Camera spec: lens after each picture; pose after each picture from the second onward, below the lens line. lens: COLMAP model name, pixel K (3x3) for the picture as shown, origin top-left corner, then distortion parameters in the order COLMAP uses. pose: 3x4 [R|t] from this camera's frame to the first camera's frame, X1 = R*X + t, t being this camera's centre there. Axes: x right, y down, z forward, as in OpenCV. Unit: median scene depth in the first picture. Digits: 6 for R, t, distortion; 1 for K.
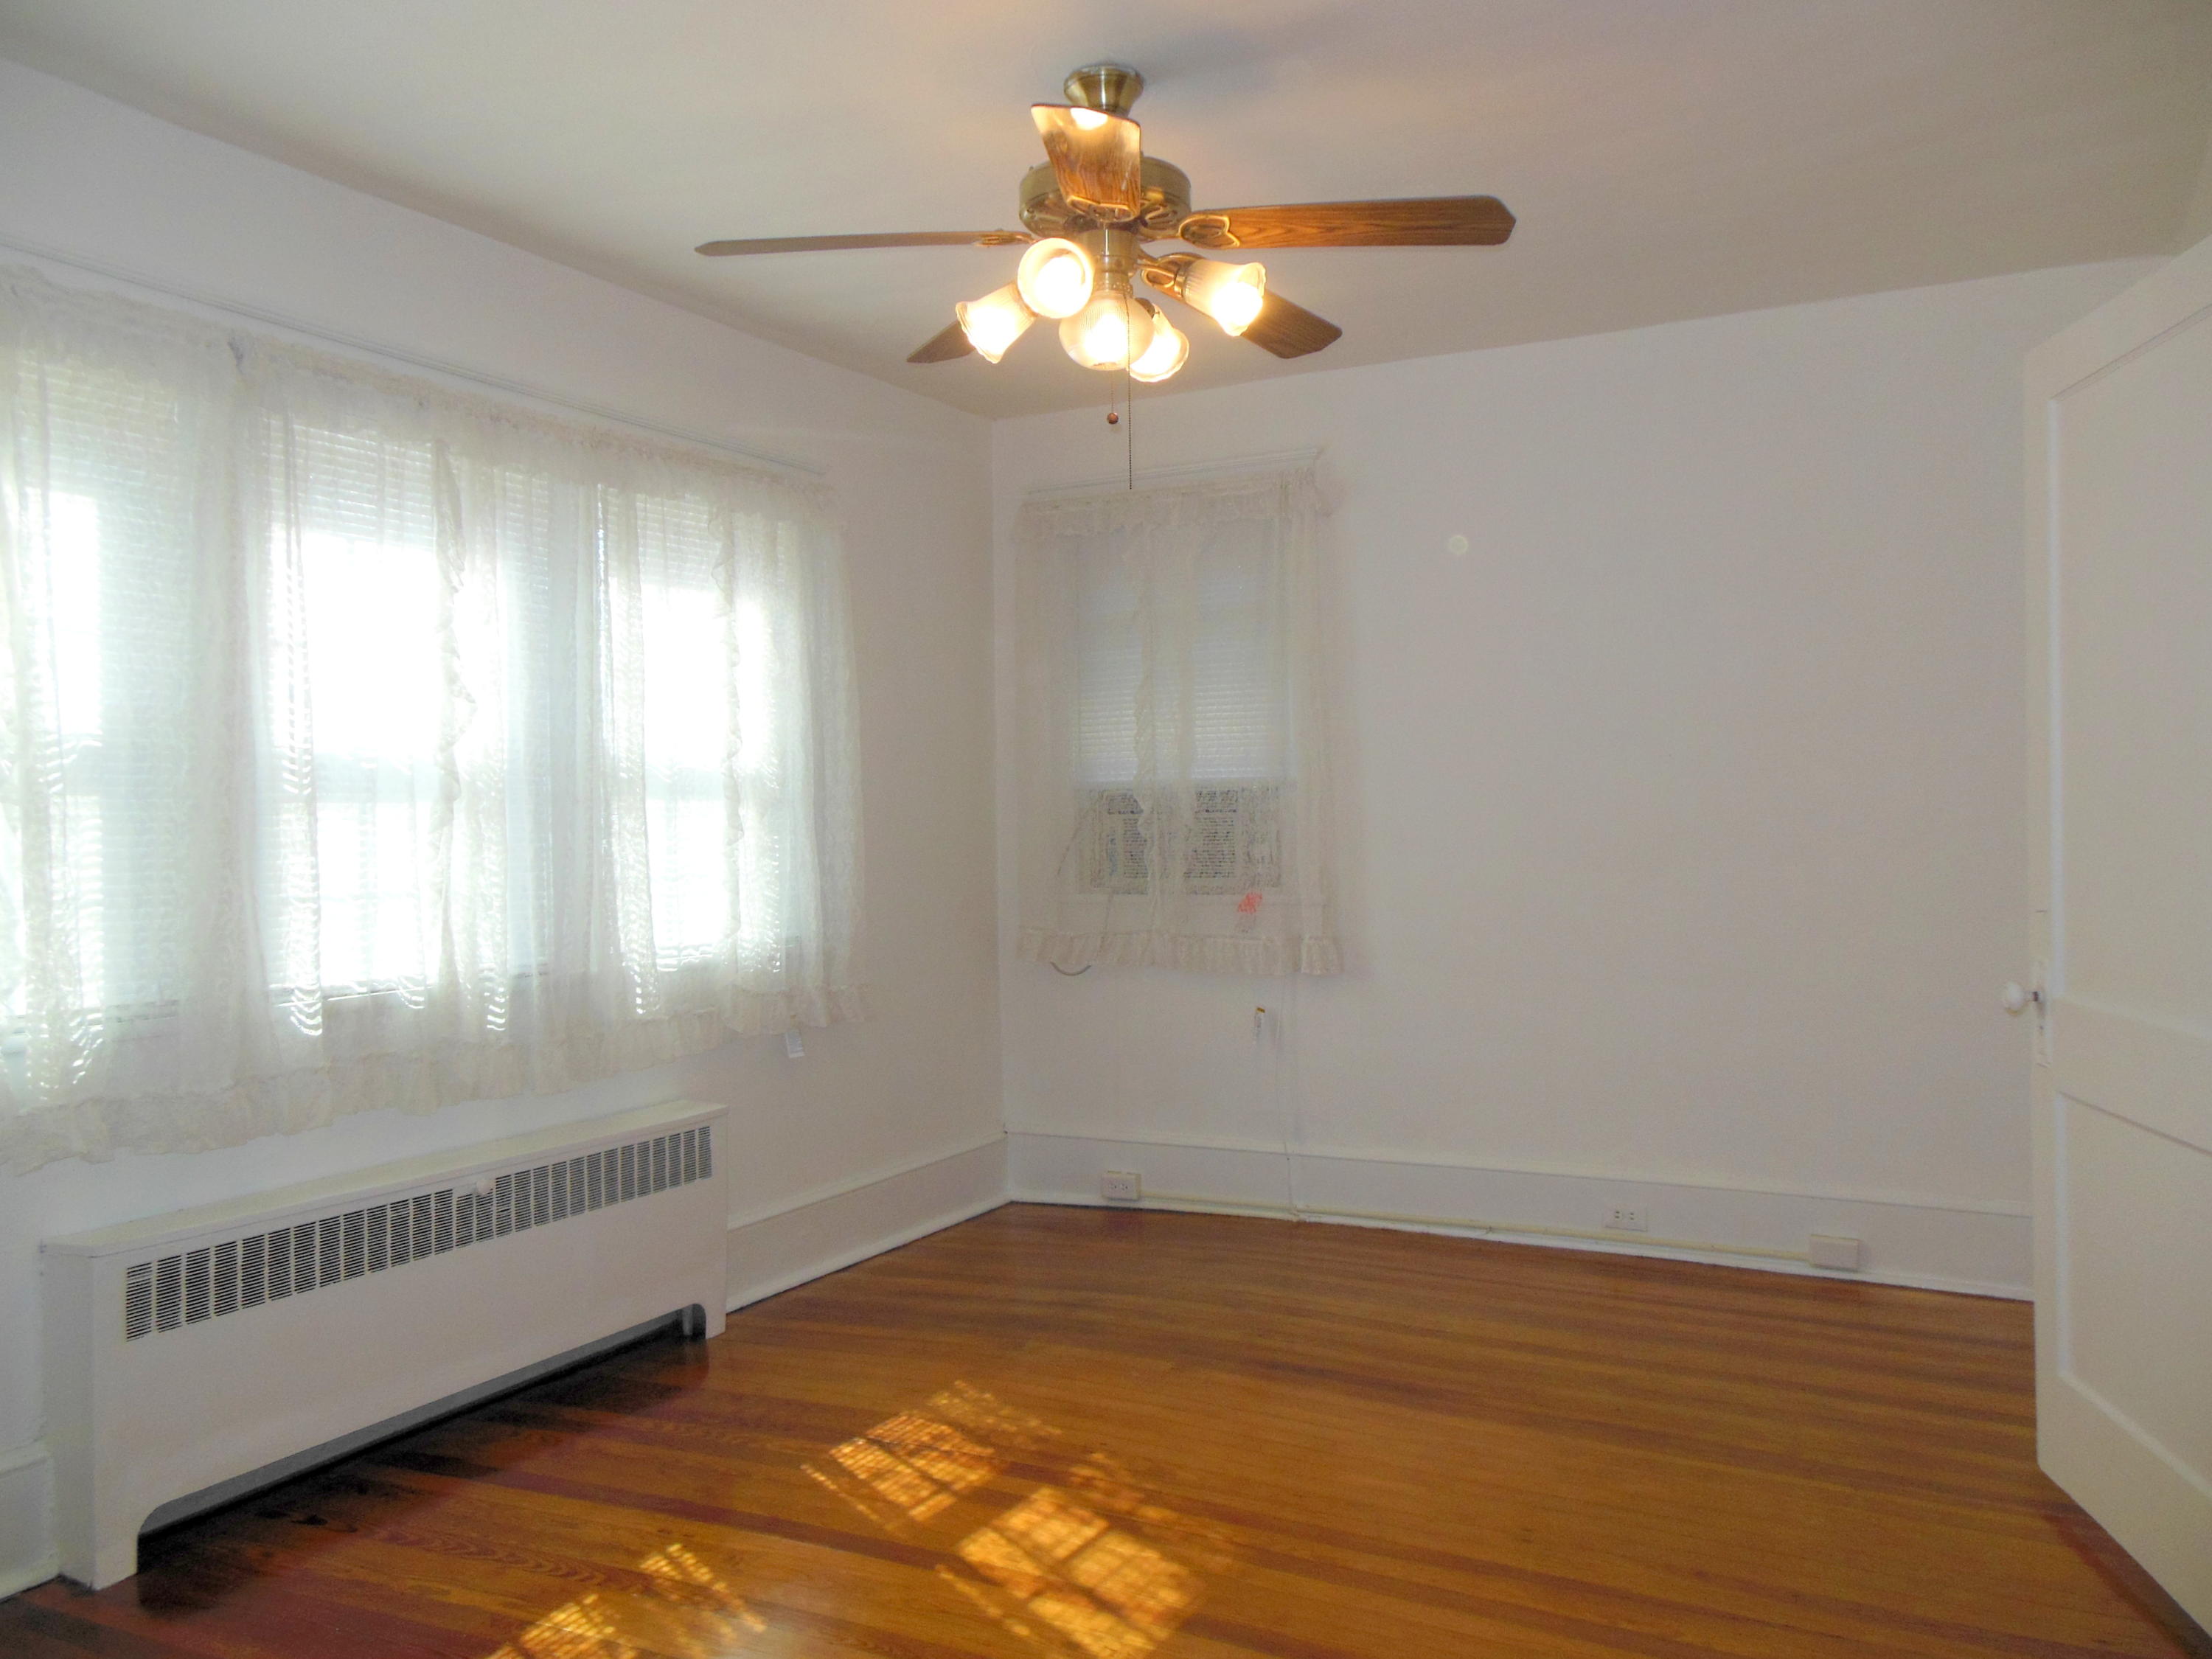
lens RADIAL K [[1684.5, 0, 1115.4], [0, 1684.5, 818.3], [0, 0, 1]] dist [-0.051581, 0.060131]
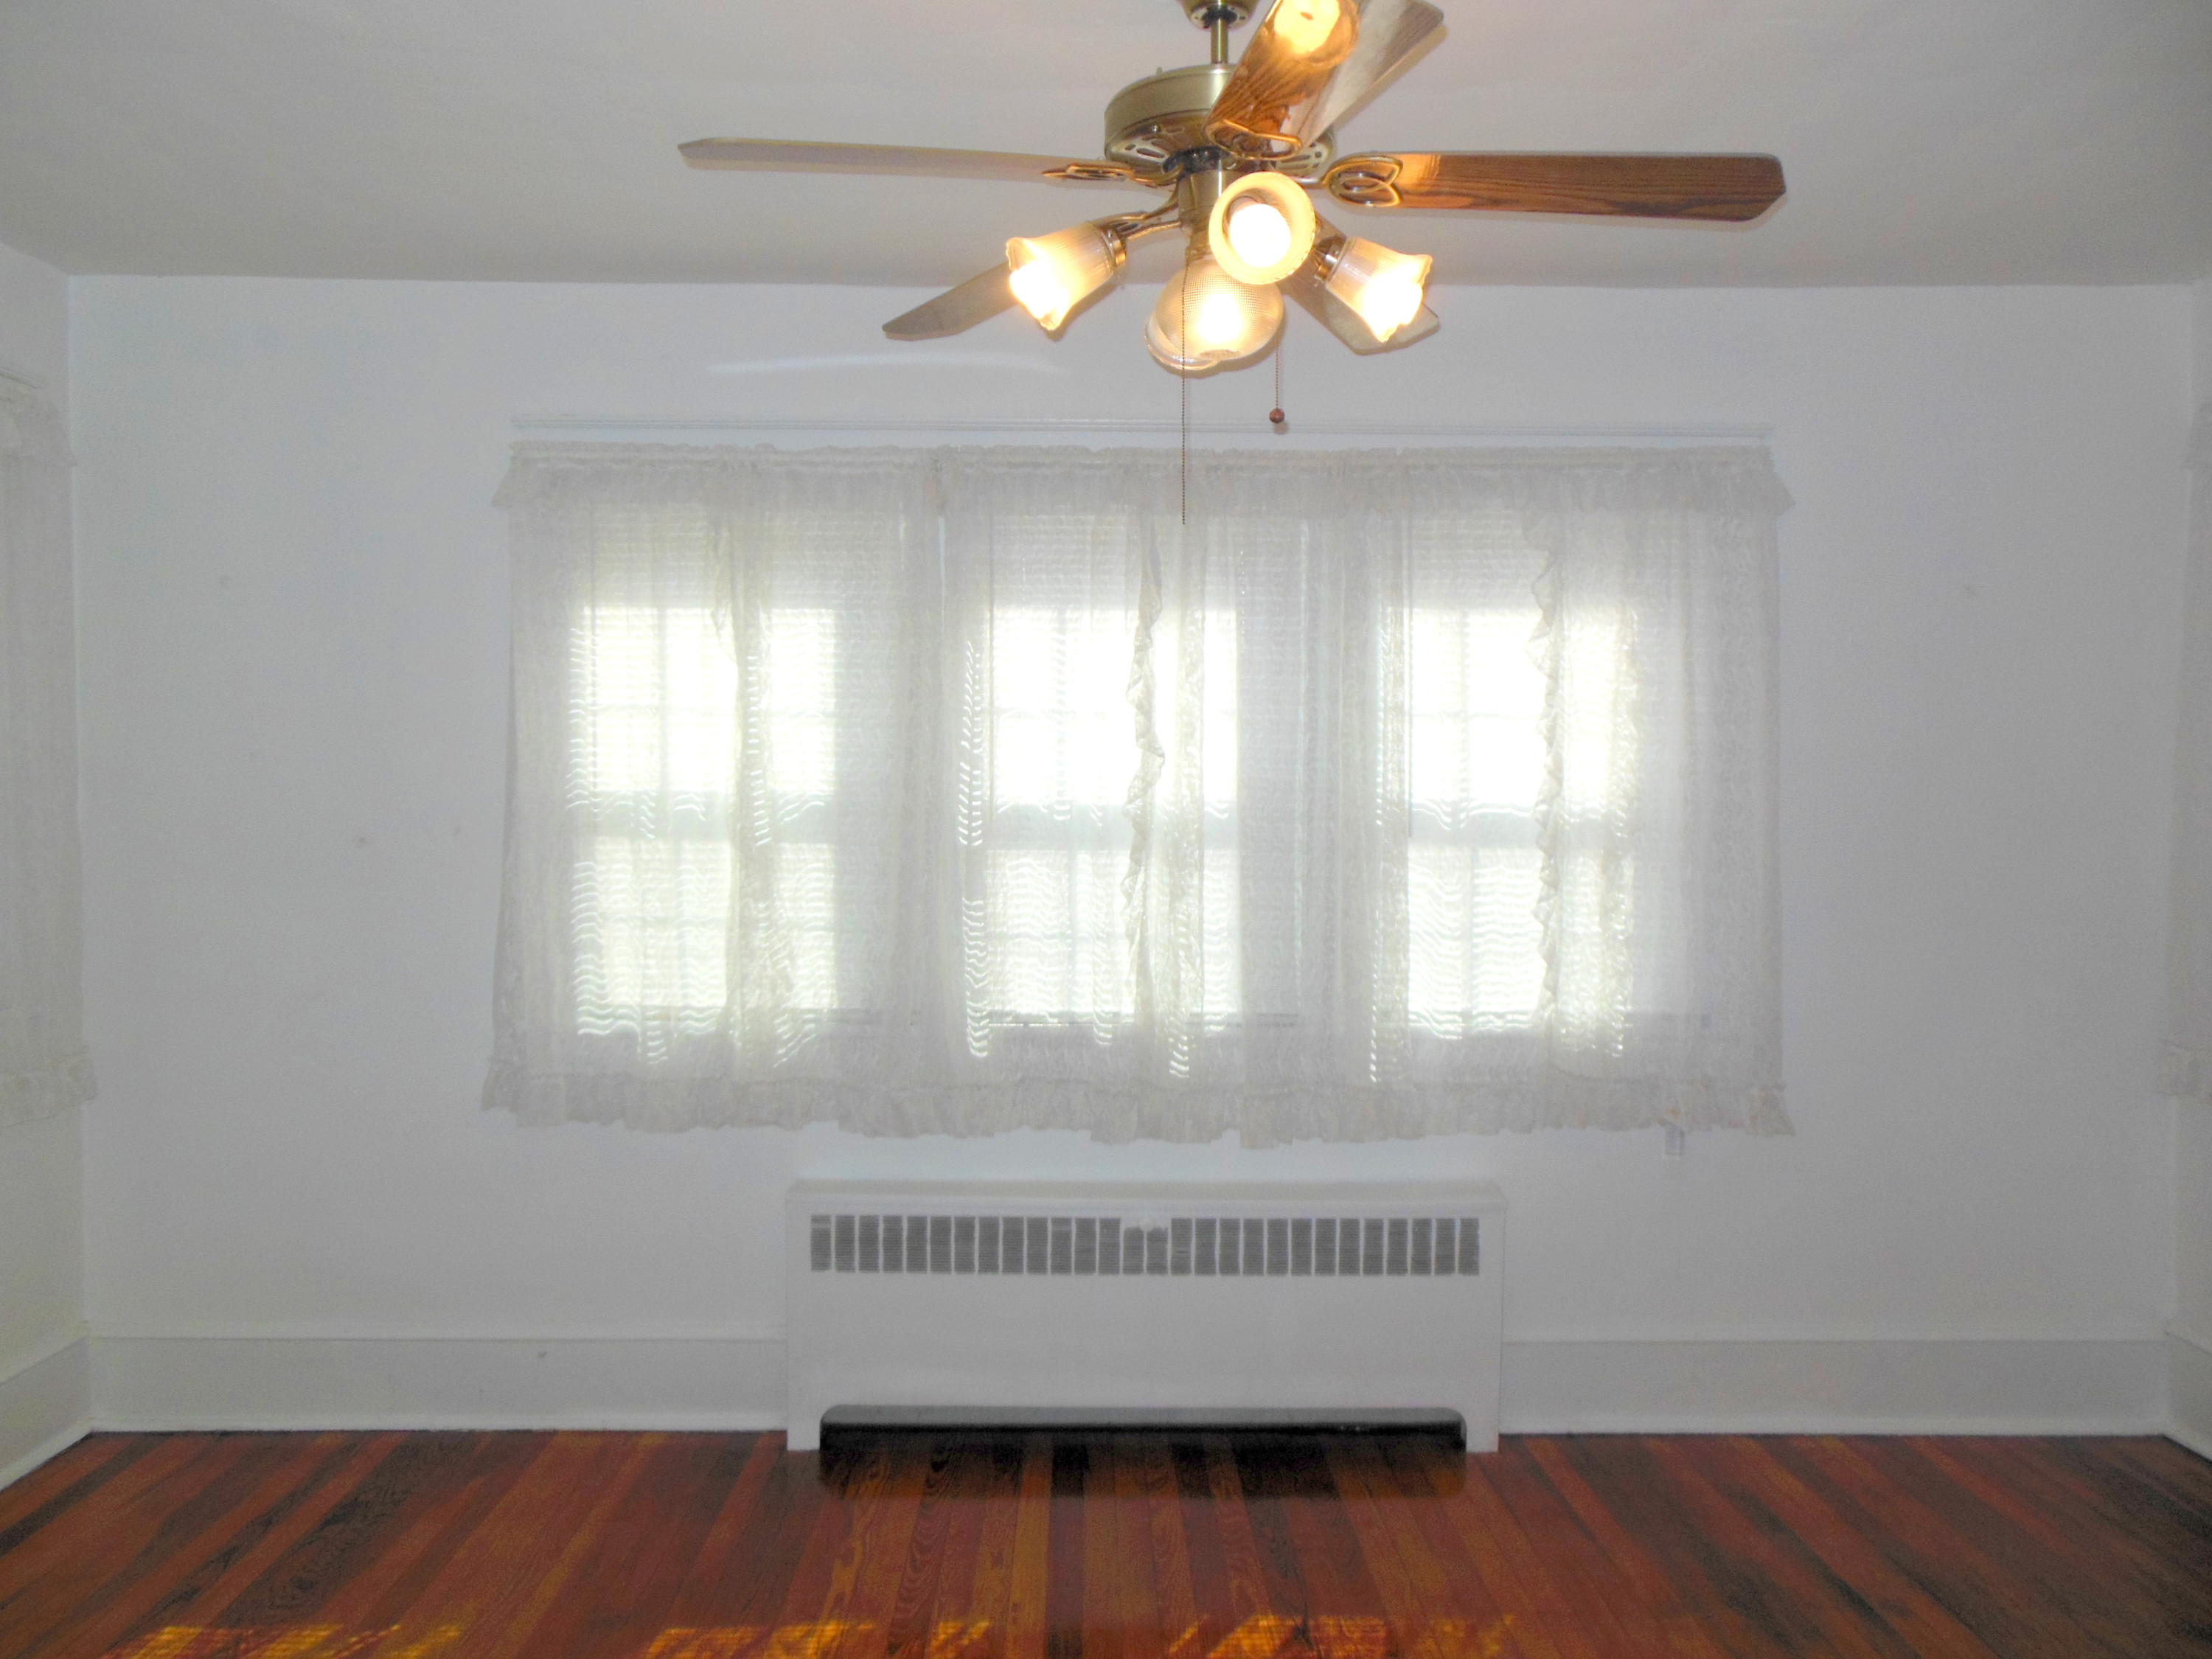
lens RADIAL K [[1684.5, 0, 1104.1], [0, 1684.5, 833.0], [0, 0, 1]] dist [-0.051581, 0.060131]
pose [[0.469883, 0.051417, -0.881230, 0.520139], [-0.012476, 0.998589, 0.051612, -0.076261], [0.882641, -0.013257, 0.469862, 0.490027]]
